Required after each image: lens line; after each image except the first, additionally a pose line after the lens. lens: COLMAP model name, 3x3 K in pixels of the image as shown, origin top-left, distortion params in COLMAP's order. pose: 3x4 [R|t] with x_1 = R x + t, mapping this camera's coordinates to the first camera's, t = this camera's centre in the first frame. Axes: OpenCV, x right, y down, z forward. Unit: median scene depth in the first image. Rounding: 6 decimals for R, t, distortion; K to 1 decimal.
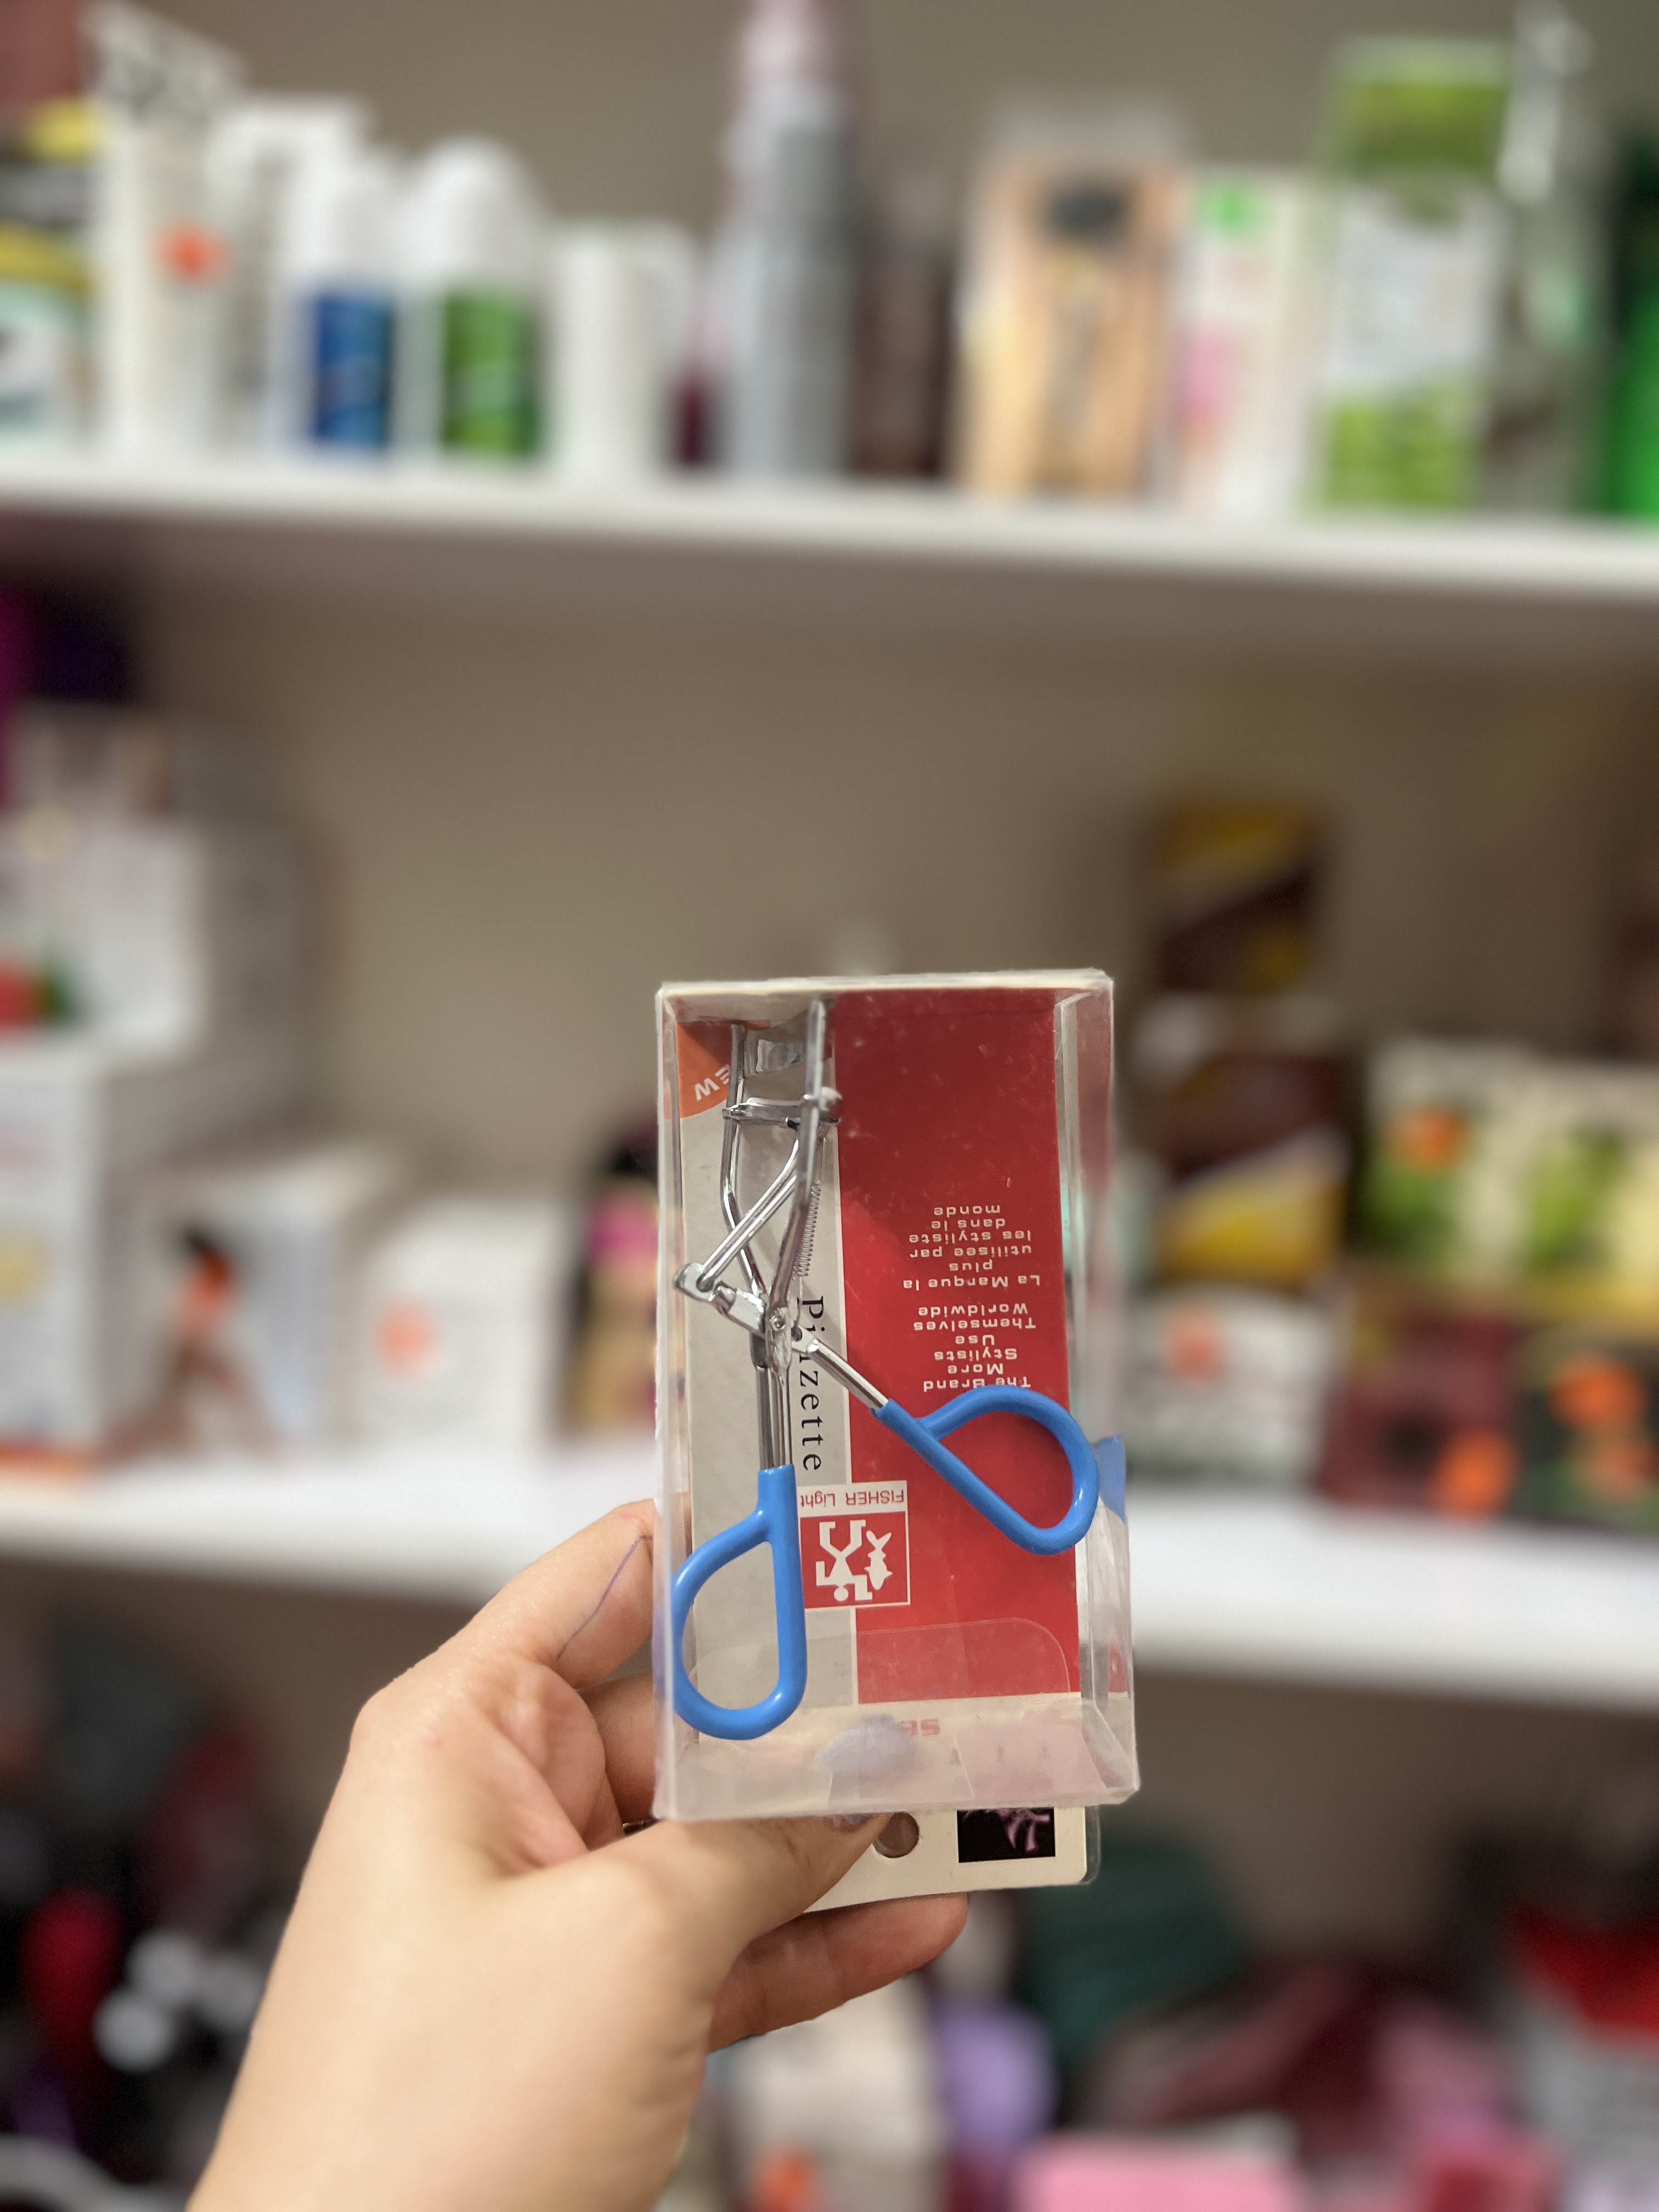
lens RADIAL K [[1695.7, 0, 830.8], [0, 1695.7, 1116.1], [0, 0, 1]] dist [-0.019205, -0.015081]
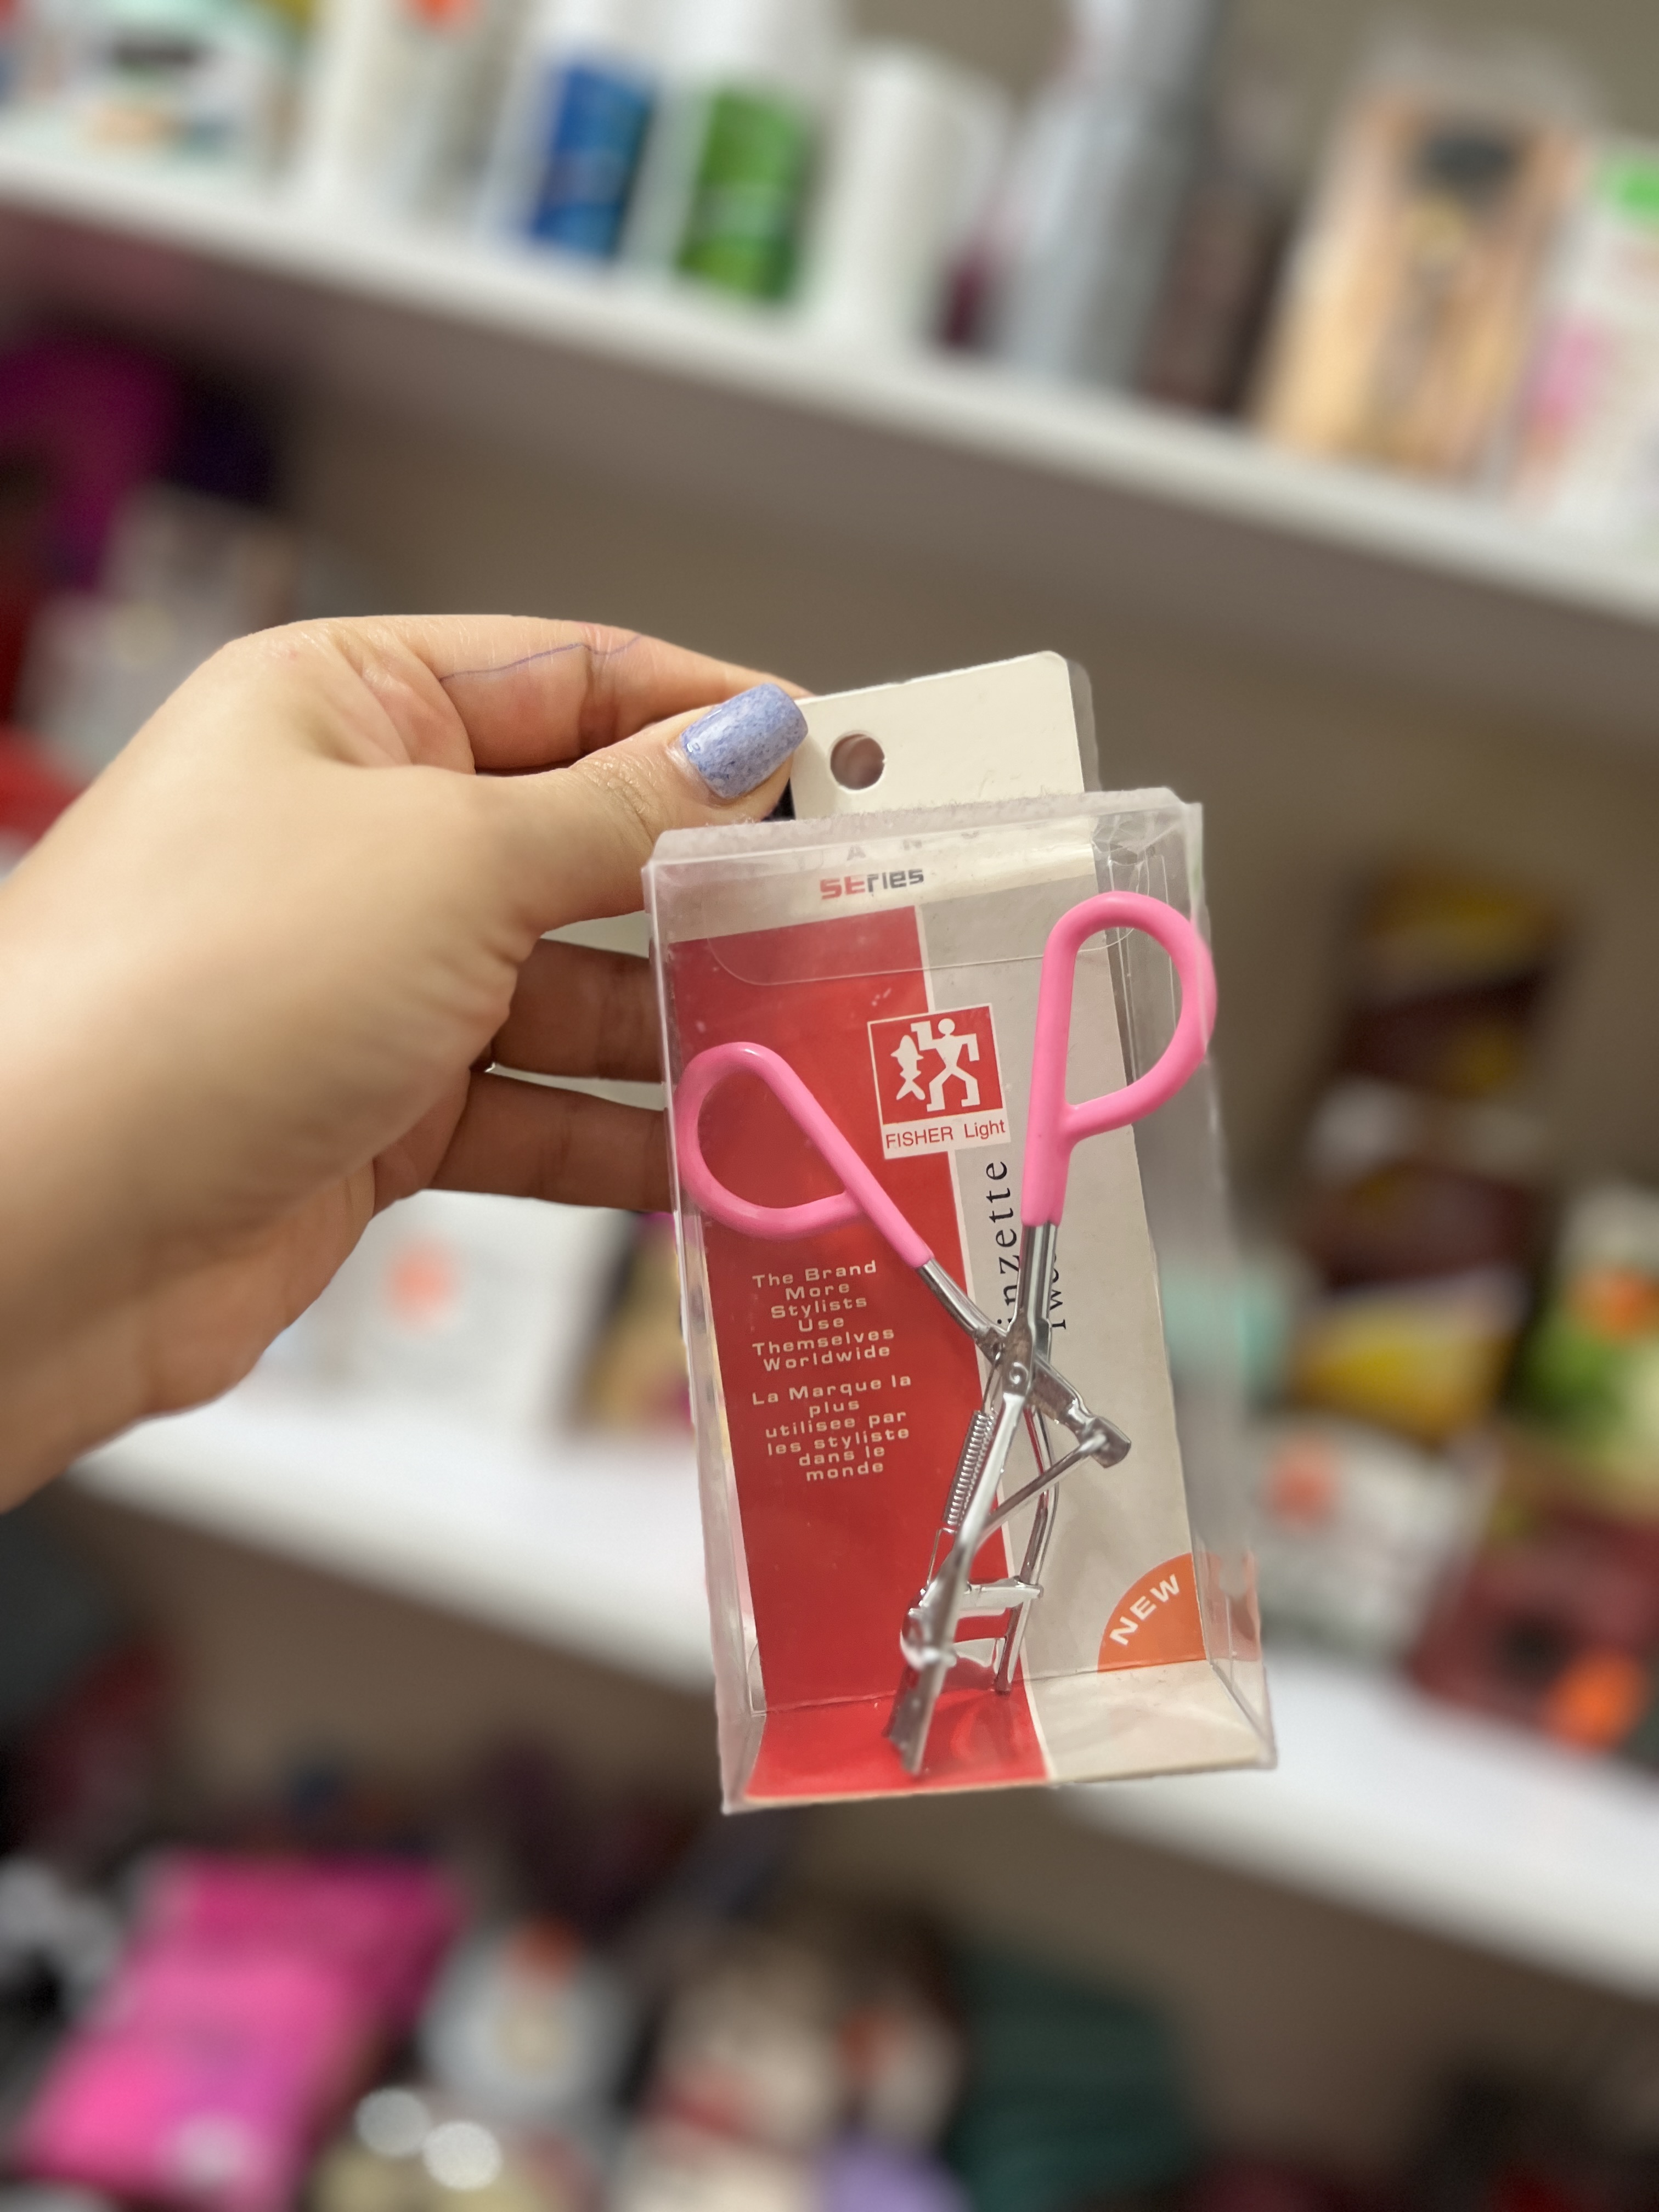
lens RADIAL K [[1695.7, 0, 822.7], [0, 1695.7, 1116.6], [0, 0, 1]] dist [-0.019205, -0.015081]
pose [[0.977452, 0.208228, -0.035040, -0.036861], [-0.207949, 0.978072, 0.011484, -0.006029], [0.036663, -0.003939, 0.999320, 0.140312]]
